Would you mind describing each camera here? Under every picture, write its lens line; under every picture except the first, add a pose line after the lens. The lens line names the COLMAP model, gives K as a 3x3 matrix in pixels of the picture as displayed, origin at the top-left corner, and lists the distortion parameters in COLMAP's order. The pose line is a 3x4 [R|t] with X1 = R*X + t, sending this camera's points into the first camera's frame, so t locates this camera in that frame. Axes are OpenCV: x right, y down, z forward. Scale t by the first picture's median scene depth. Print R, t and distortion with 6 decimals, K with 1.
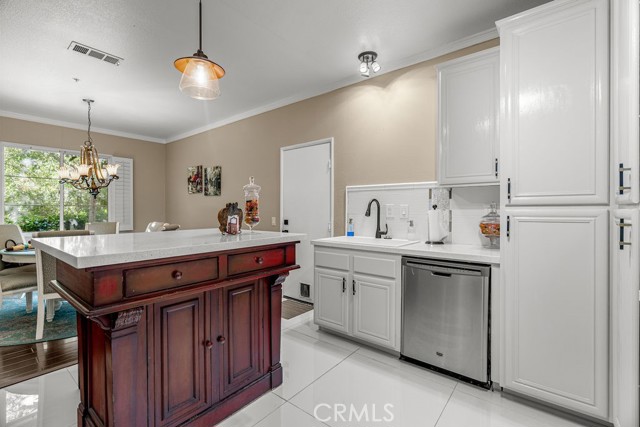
lens RADIAL K [[292.1, 0, 316.0], [0, 292.1, 211.8], [0, 0, 1]] dist [-0.001429, 0.000578]
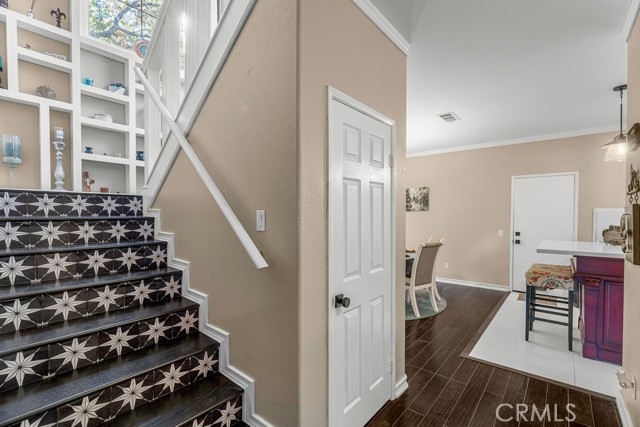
lens RADIAL K [[292.1, 0, 319.2], [0, 292.1, 222.4], [0, 0, 1]] dist [-0.001429, 0.000578]
pose [[0.999988, -0.001064, -0.004755, -0.777873], [0.001172, 0.999739, 0.022811, -0.036913], [0.004729, -0.022817, 0.999728, -0.237626]]
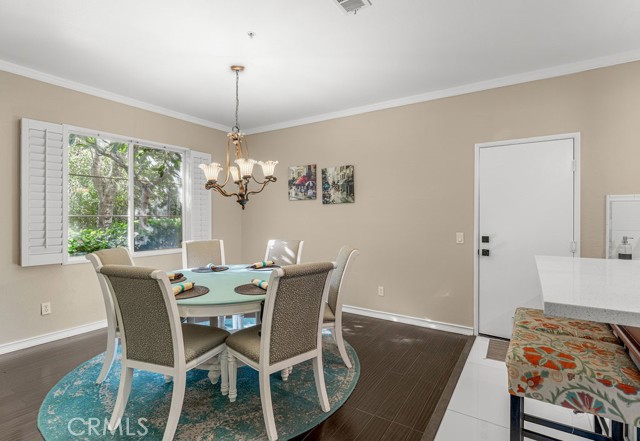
lens RADIAL K [[312.9, 0, 330.8], [0, 312.9, 217.9], [0, 0, 1]] dist [-0.001836, -0.000198]
pose [[0.991066, -0.002698, 0.133347, -0.495456], [0.002255, 0.999991, 0.003475, -0.020687], [-0.133356, -0.003143, 0.991063, 0.181839]]
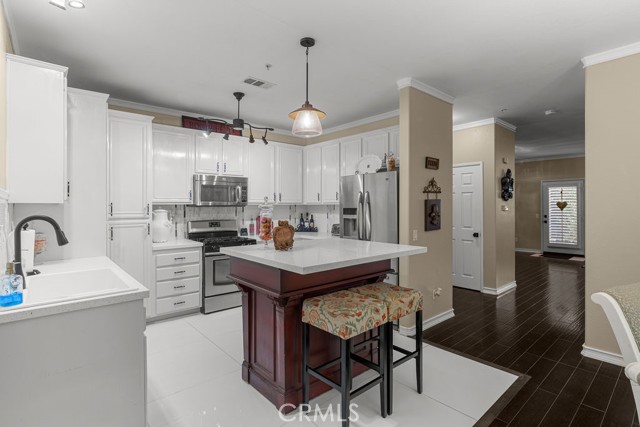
lens RADIAL K [[311.0, 0, 321.0], [0, 311.0, 208.3], [0, 0, 1]] dist [0.003025, -0.000284]
pose [[-0.987244, -0.003389, 0.159180, -0.250165], [-0.001884, 0.999952, 0.009610, -0.037173], [-0.159205, 0.009187, -0.987203, 0.880091]]
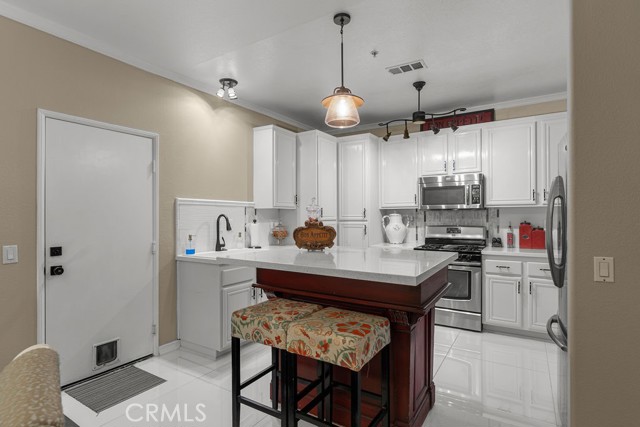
lens RADIAL K [[329.7, 0, 320.5], [0, 329.7, 213.1], [0, 0, 1]] dist [-0.002860, 0.000030]
pose [[-0.132031, 0.006455, 0.991225, -0.613121], [0.006910, 0.999960, -0.005592, -0.022908], [-0.991221, 0.006111, -0.132071, 0.473883]]
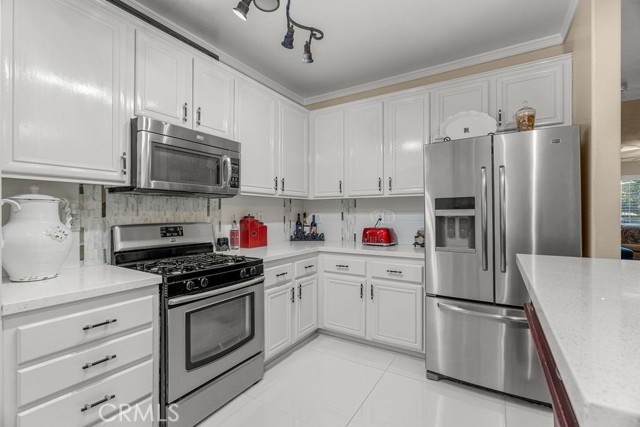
lens RADIAL K [[292.1, 0, 324.0], [0, 292.1, 215.0], [0, 0, 1]] dist [-0.001429, 0.000578]
pose [[-0.990977, -0.002660, -0.134005, 0.048371], [-0.003681, 0.999966, 0.007370, -0.008028], [0.133981, 0.007797, -0.990953, 0.470016]]
